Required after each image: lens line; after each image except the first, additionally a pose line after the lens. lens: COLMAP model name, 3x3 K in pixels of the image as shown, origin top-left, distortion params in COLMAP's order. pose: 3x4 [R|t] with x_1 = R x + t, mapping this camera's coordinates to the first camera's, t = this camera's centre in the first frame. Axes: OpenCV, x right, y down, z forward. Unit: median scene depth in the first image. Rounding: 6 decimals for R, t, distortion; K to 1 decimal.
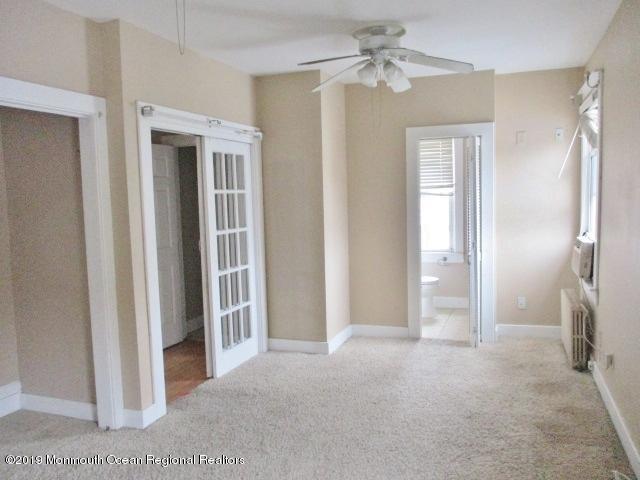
lens RADIAL K [[528.5, 0, 319.6], [0, 528.5, 239.4], [0, 0, 1]] dist [-0.036027, 0.009405]
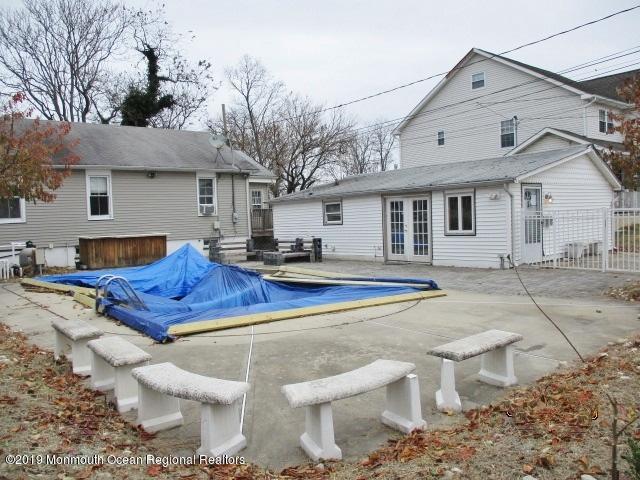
lens RADIAL K [[528.5, 0, 319.6], [0, 528.5, 239.4], [0, 0, 1]] dist [-0.036027, 0.009405]
pose [[-0.513397, 0.080172, -0.854398, 3.383361], [-0.021834, 0.994084, 0.106400, -0.277212], [0.857873, 0.073280, -0.508609, 2.350477]]
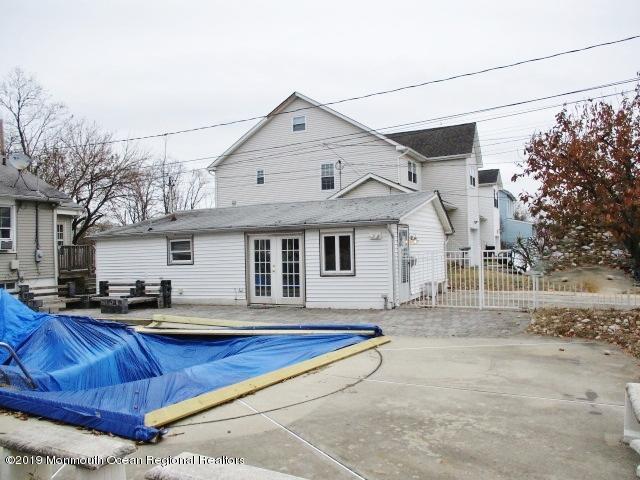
lens RADIAL K [[528.5, 0, 319.6], [0, 528.5, 239.4], [0, 0, 1]] dist [-0.036027, 0.009405]
pose [[-0.104408, 0.009632, -0.994488, 3.307119], [-0.053964, 0.998425, 0.015336, -0.232894], [0.993069, 0.055267, -0.103724, 1.605707]]
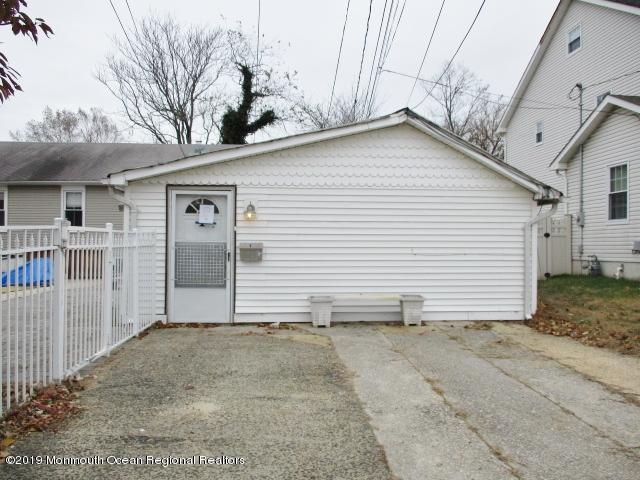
lens RADIAL K [[528.5, 0, 319.6], [0, 528.5, 239.4], [0, 0, 1]] dist [-0.036027, 0.009405]
pose [[-0.912042, 0.019776, -0.409620, 0.263808], [-0.013756, 0.996799, 0.078753, -0.267453], [0.409866, 0.077460, -0.908851, 3.731581]]
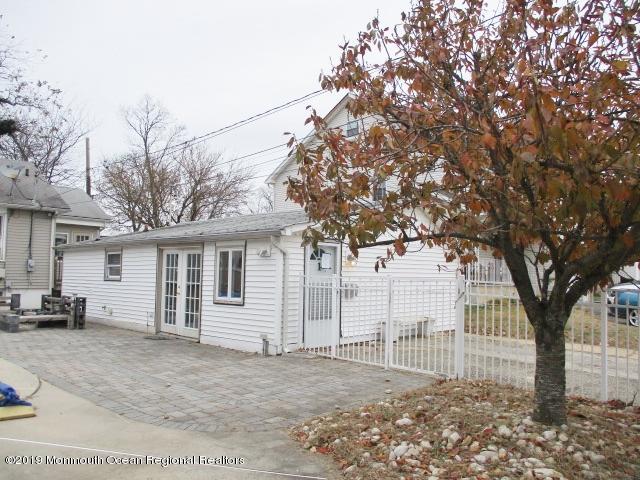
lens RADIAL K [[528.5, 0, 319.6], [0, 528.5, 239.4], [0, 0, 1]] dist [-0.036027, 0.009405]
pose [[-0.415119, -0.040339, -0.908873, 2.087001], [-0.081839, 0.996622, -0.006855, -0.283326], [0.906079, 0.071536, -0.417018, 2.805268]]
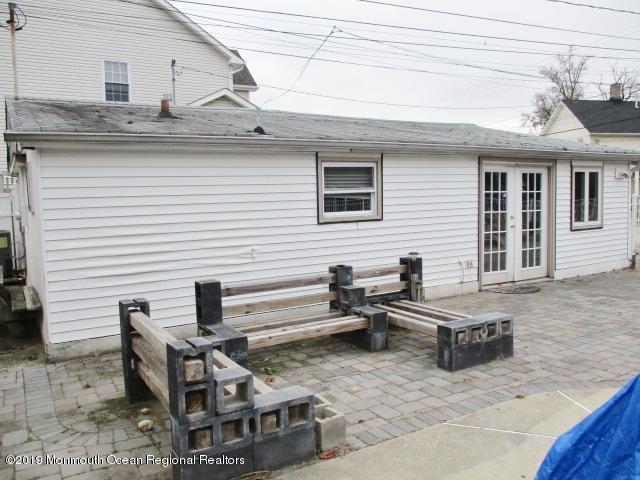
lens RADIAL K [[528.5, 0, 319.6], [0, 528.5, 239.4], [0, 0, 1]] dist [-0.036027, 0.009405]
pose [[0.773759, 0.063007, -0.630338, 0.520725], [-0.053902, 0.997981, 0.033590, 0.074028], [0.631182, 0.007986, 0.775594, -1.168147]]
